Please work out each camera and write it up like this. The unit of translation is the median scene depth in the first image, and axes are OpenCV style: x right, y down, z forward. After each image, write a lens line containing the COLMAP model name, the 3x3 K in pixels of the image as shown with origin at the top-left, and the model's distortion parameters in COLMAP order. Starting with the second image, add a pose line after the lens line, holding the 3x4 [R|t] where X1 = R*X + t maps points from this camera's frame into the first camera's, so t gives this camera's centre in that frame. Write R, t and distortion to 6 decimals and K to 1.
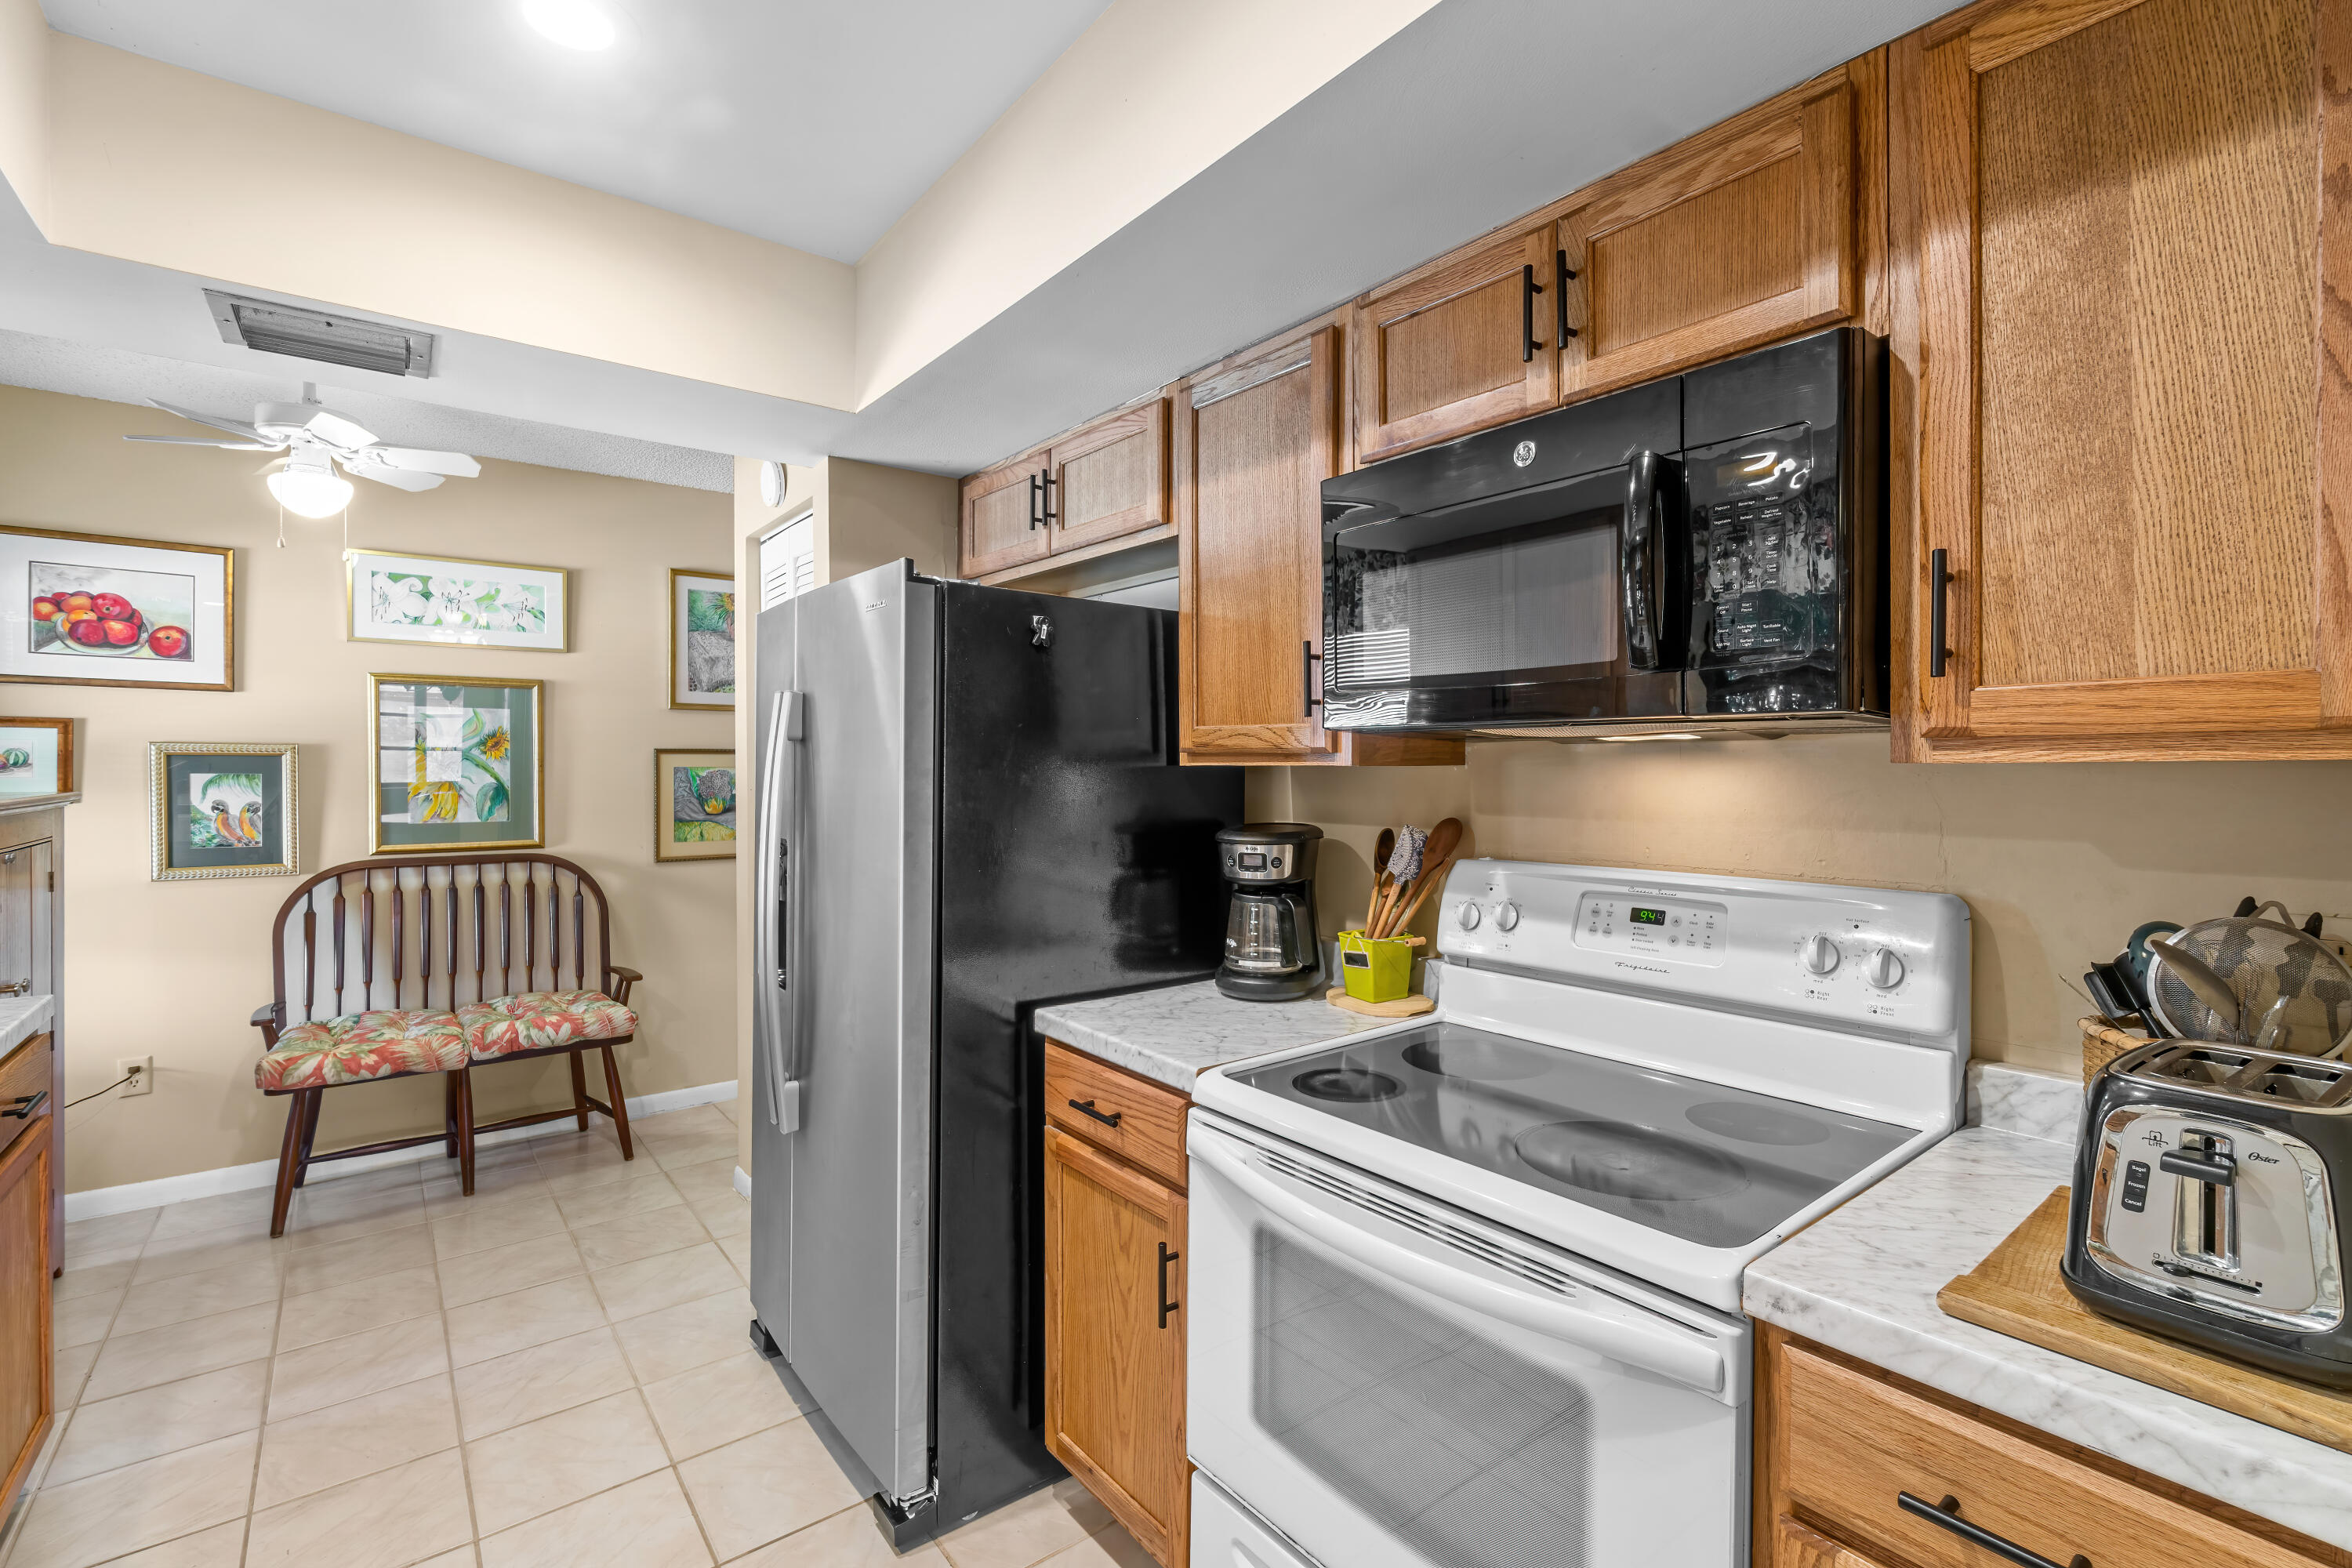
lens RADIAL K [[1048.7, 0, 1166.6], [0, 1048.7, 783.9], [0, 0, 1]] dist [-0.002754, 0.000594]
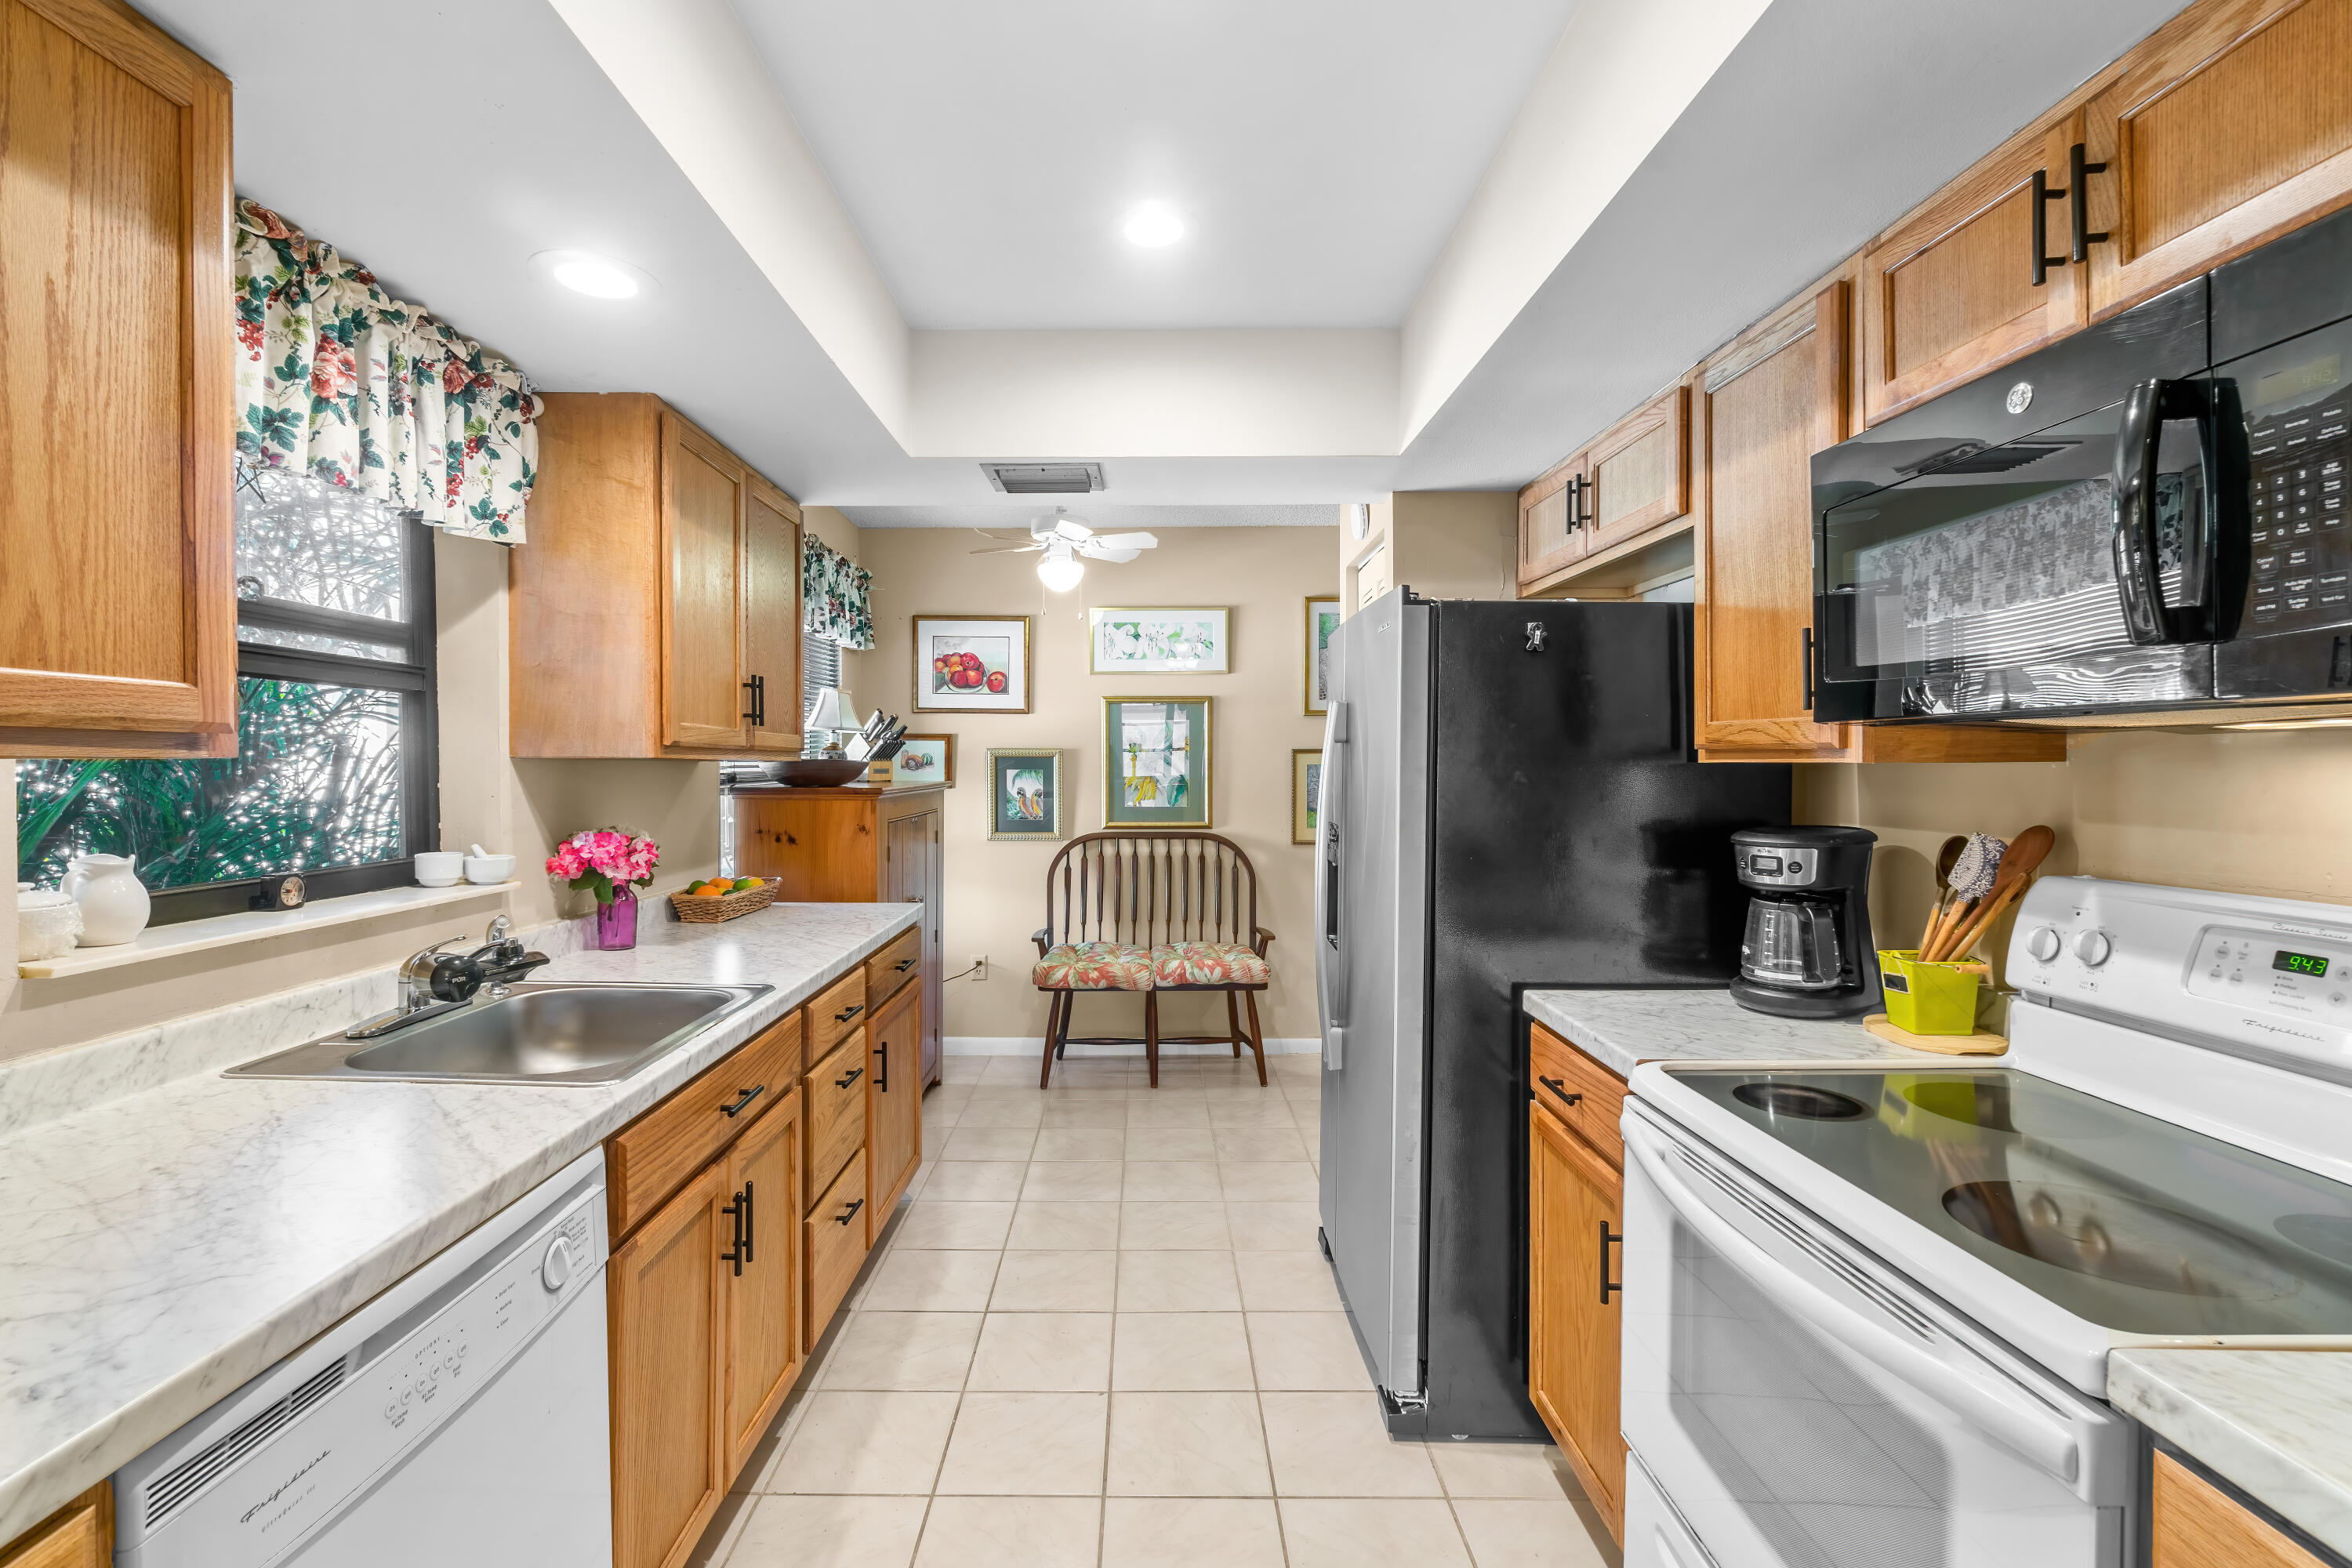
lens RADIAL K [[1022.3, 0, 1128.4], [0, 1022.3, 781.2], [0, 0, 1]] dist [-0.000315, 0.000130]
pose [[0.785349, 0.008339, -0.618997, 0.185142], [-0.007621, 0.999964, 0.003801, 0.000005], [0.619006, 0.001732, 0.785384, -0.066862]]
